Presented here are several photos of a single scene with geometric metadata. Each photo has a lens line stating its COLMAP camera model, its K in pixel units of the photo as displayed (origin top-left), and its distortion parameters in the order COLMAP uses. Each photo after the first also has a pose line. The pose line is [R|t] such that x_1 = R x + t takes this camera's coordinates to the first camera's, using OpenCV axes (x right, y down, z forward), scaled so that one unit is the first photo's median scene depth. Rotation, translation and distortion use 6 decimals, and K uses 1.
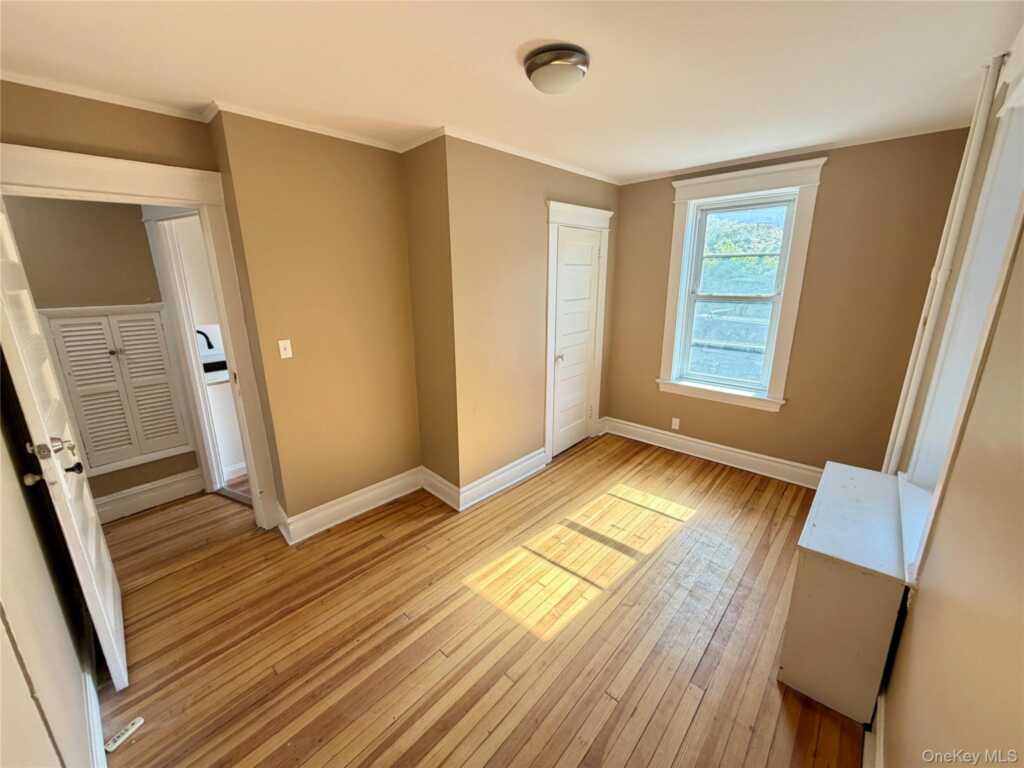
lens RADIAL K [[410.7, 0, 509.0], [0, 410.7, 385.8], [0, 0, 1]] dist [-0.000757, 0.000018]
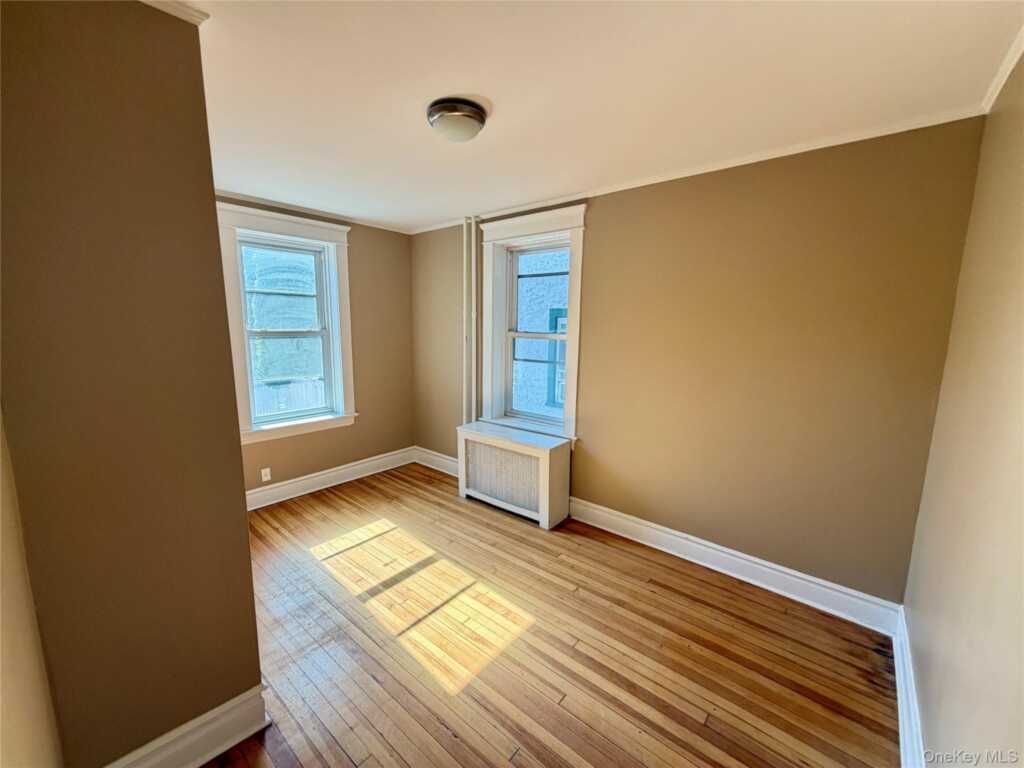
lens RADIAL K [[410.7, 0, 509.0], [0, 410.7, 385.8], [0, 0, 1]] dist [-0.000757, 0.000018]
pose [[-0.039039, -0.142850, 0.988974, -0.648011], [0.248113, 0.957347, 0.148076, -0.129078], [-0.967944, 0.251158, -0.001932, 0.627220]]
